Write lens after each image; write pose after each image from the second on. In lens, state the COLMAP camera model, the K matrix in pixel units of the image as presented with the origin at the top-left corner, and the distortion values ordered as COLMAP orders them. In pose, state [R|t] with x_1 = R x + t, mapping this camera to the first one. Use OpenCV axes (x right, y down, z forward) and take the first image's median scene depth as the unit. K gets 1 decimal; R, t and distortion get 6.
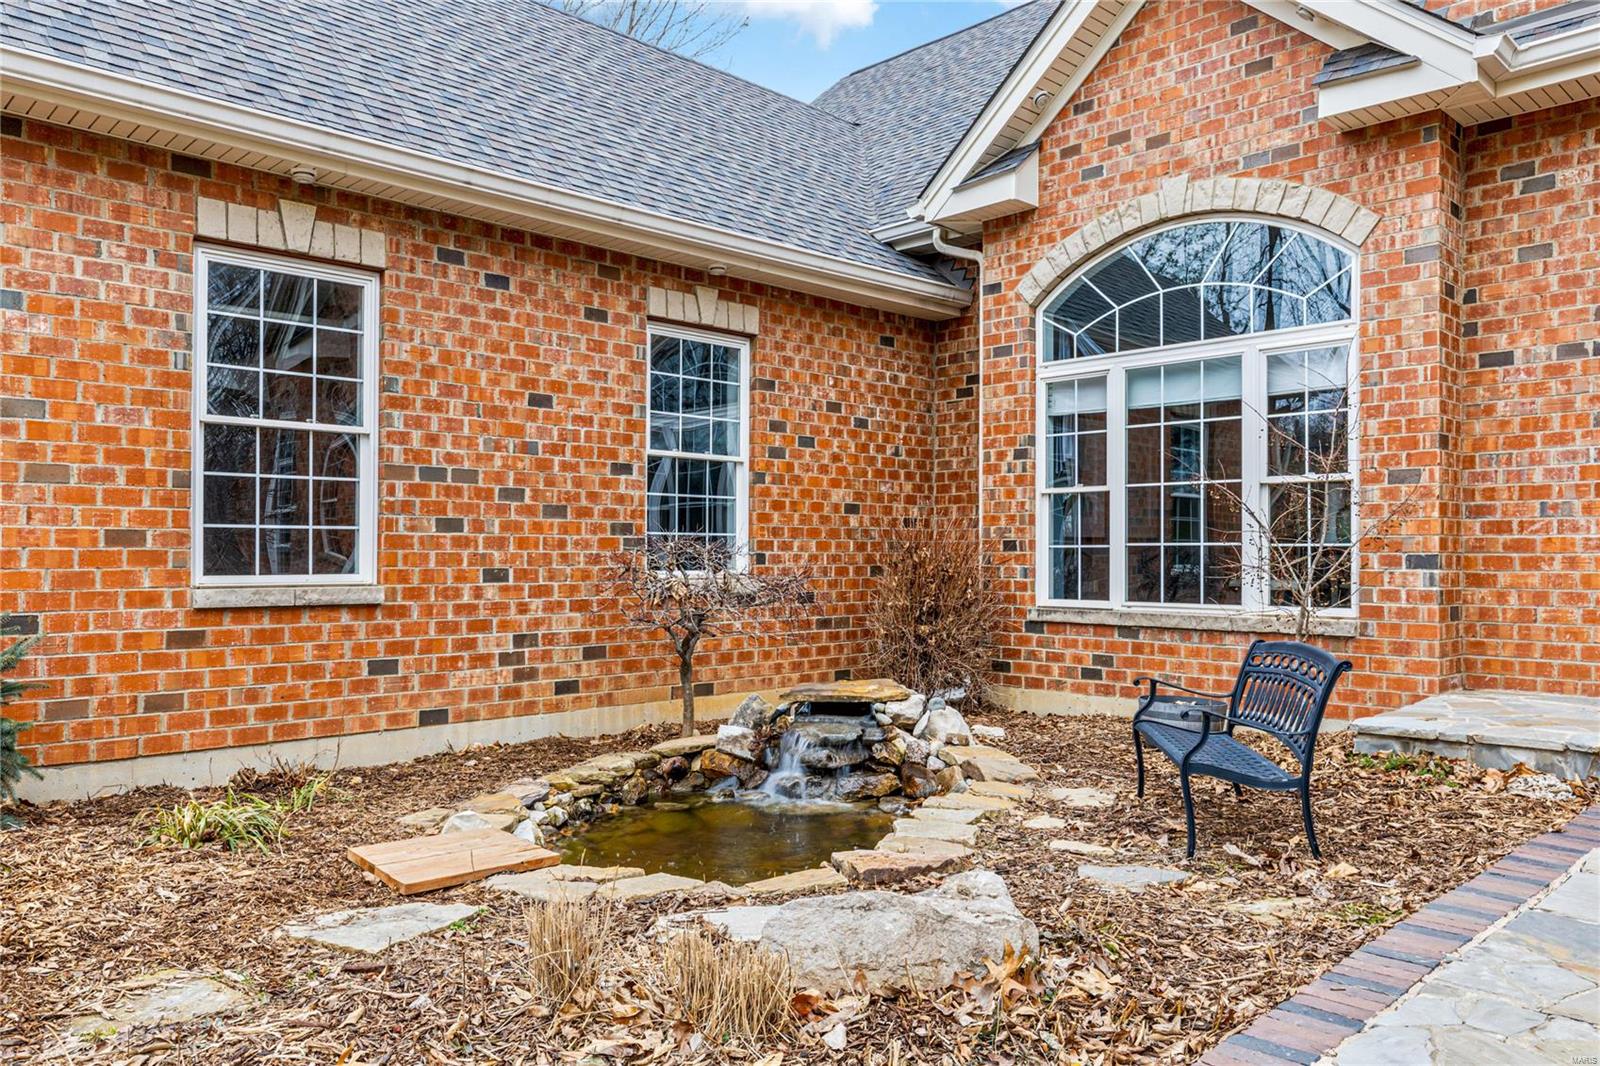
lens RADIAL K [[1140.3, 0, 800.0], [0, 1140.3, 533.0], [0, 0, 1]] dist [0.010833, -0.000517]
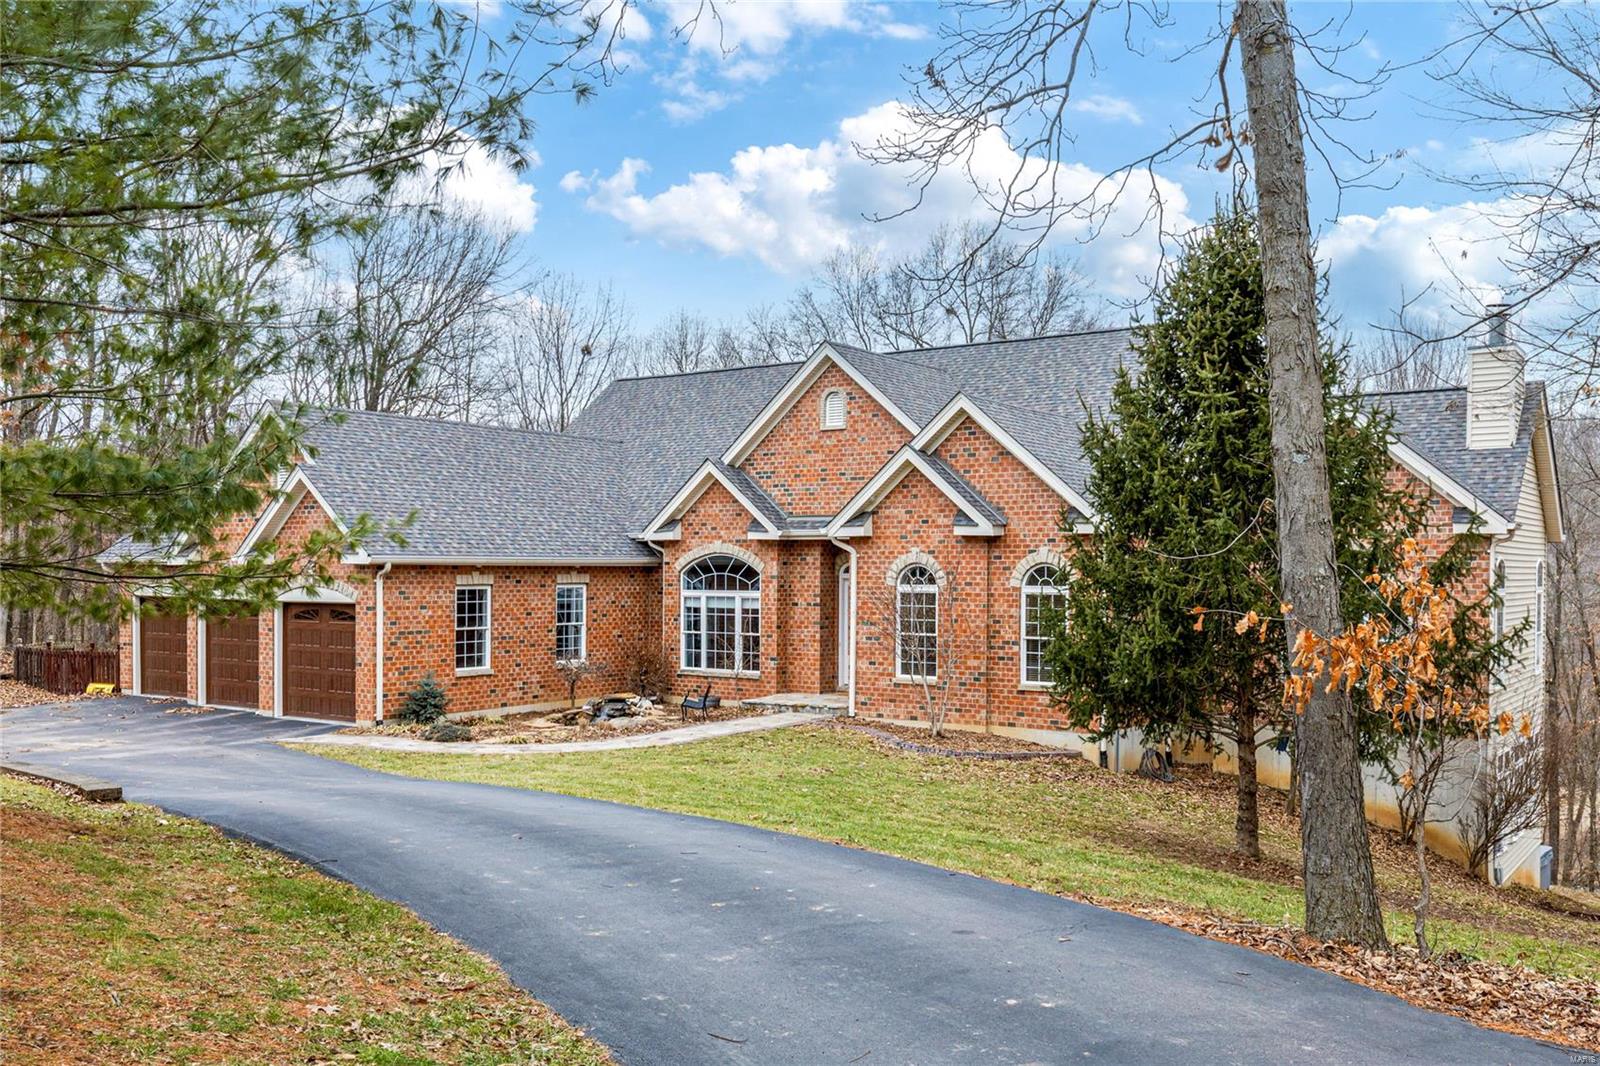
lens RADIAL K [[1222.1, 0, 800.2], [0, 1222.1, 577.8], [0, 0, 1]] dist [0.001543, 0.001775]
pose [[0.980657, 0.001493, 0.195729, -0.139361], [-0.005102, 0.999826, 0.017935, -0.280645], [-0.195669, -0.018587, 0.980494, -2.642223]]
